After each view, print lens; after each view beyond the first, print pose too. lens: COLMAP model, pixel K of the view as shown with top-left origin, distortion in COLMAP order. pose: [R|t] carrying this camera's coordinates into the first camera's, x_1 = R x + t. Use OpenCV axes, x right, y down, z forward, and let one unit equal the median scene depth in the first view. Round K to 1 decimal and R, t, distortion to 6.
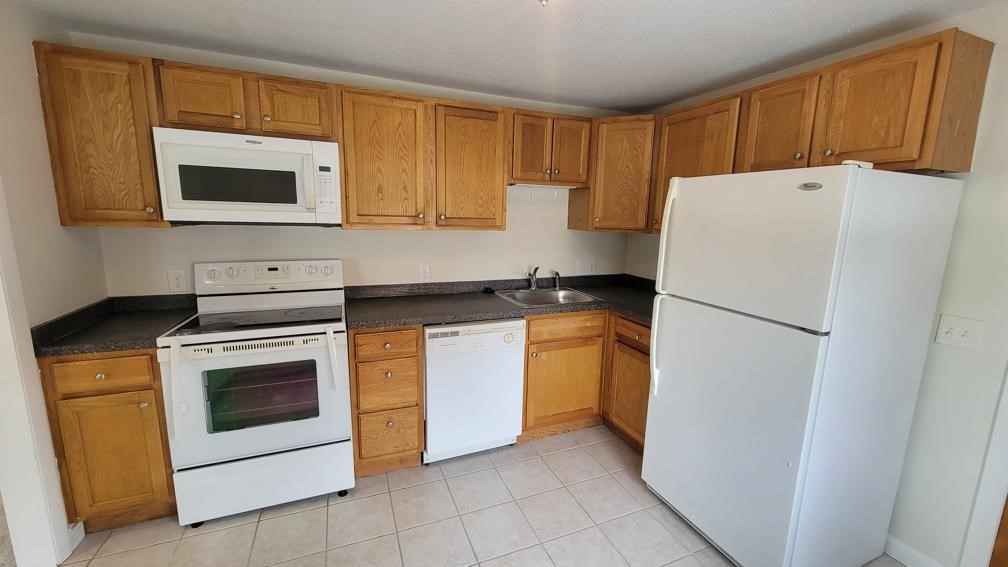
lens RADIAL K [[408.3, 0, 509.9], [0, 408.3, 283.6], [0, 0, 1]] dist [0.002587, -0.000062]
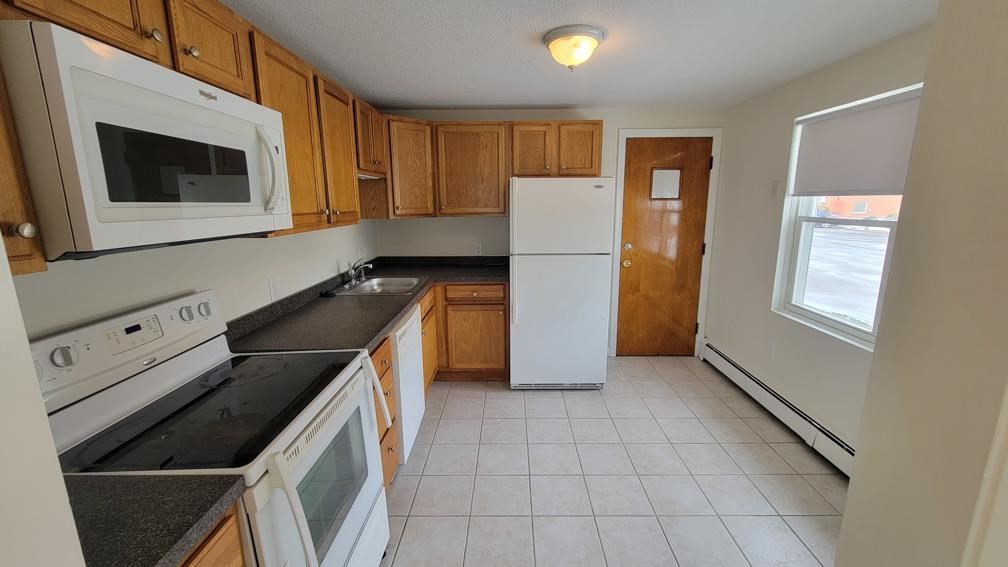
lens RADIAL K [[408.3, 0, 508.0], [0, 408.3, 282.9], [0, 0, 1]] dist [0.002587, -0.000062]
pose [[0.392435, -0.208191, 0.895908, -0.847895], [0.172940, 0.973375, 0.150440, -0.088259], [-0.903375, 0.095900, 0.417991, 0.342097]]
